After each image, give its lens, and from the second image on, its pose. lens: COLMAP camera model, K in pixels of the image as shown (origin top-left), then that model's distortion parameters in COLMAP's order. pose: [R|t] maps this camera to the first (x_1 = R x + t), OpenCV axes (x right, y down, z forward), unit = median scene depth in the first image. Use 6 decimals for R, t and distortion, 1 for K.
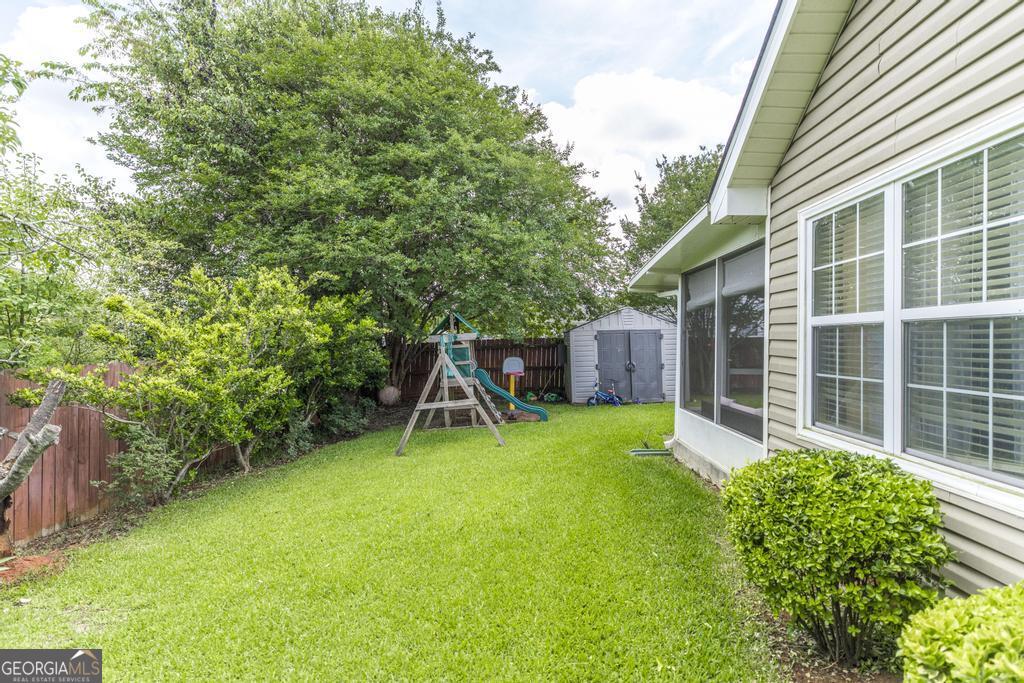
lens RADIAL K [[502.0, 0, 511.8], [0, 502.0, 335.3], [0, 0, 1]] dist [-0.001614, 0.000003]
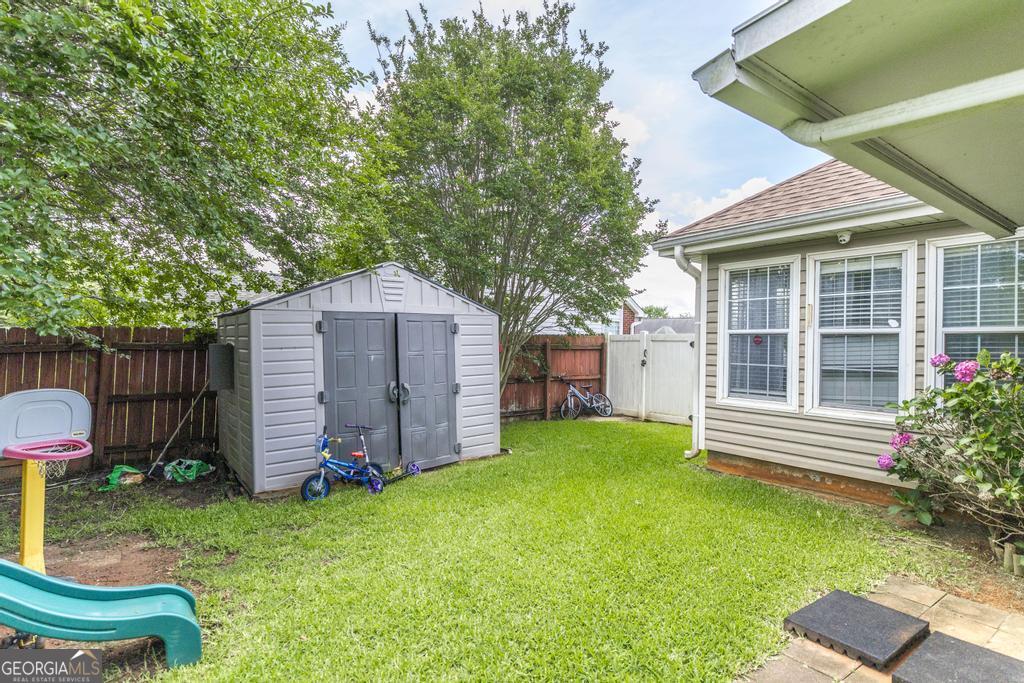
lens RADIAL K [[502.0, 0, 508.8], [0, 502.0, 340.4], [0, 0, 1]] dist [-0.001614, 0.000003]
pose [[0.774081, 0.010250, 0.633003, 0.031538], [-0.016938, 0.999846, 0.004523, 0.013296], [-0.632860, -0.014223, 0.774136, 0.738668]]
